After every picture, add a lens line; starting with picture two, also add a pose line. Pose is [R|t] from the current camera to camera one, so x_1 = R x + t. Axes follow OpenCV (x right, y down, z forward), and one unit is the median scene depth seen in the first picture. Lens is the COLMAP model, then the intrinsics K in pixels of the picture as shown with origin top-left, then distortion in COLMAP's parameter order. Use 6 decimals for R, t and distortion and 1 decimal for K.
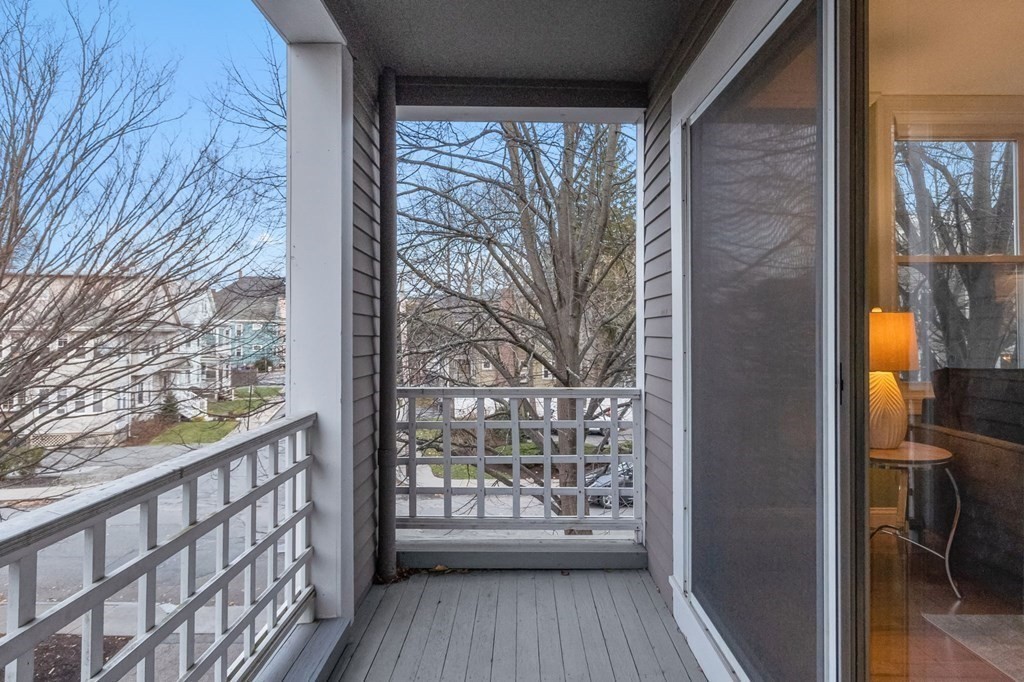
lens RADIAL K [[626.8, 0, 513.9], [0, 626.8, 334.7], [0, 0, 1]] dist [-0.000306, 0.000196]
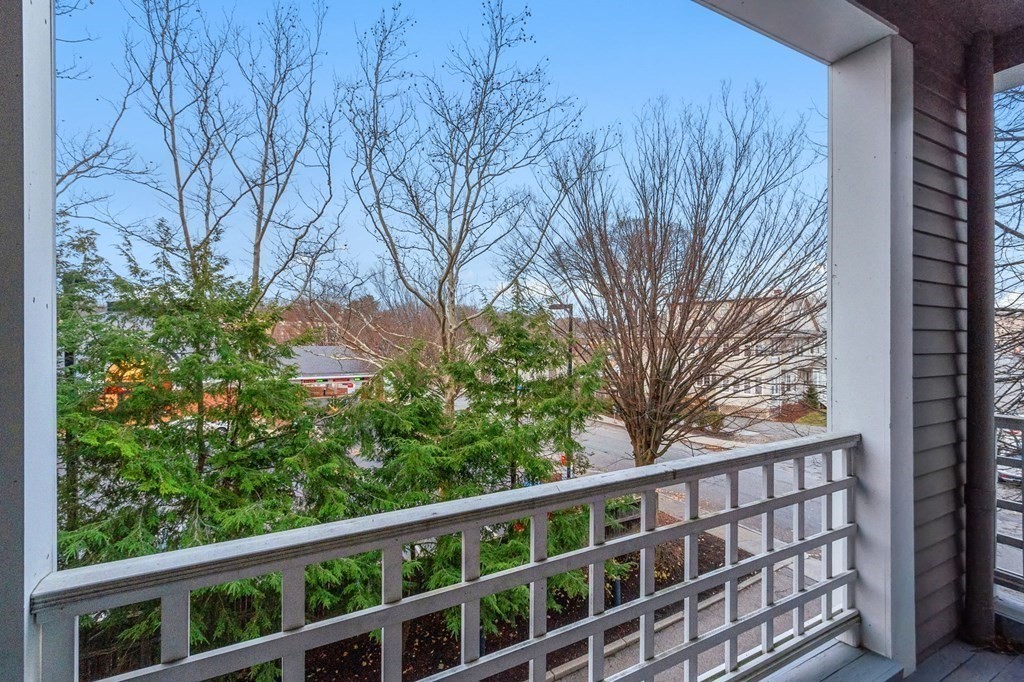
lens RADIAL K [[418.3, 0, 515.1], [0, 418.3, 344.0], [0, 0, 1]] dist [-0.015504, 0.000070]
pose [[0.441106, 0.001286, -0.897454, 0.014375], [-0.000608, 0.999999, 0.001135, -0.010269], [0.897455, 0.000045, 0.441106, 0.212926]]
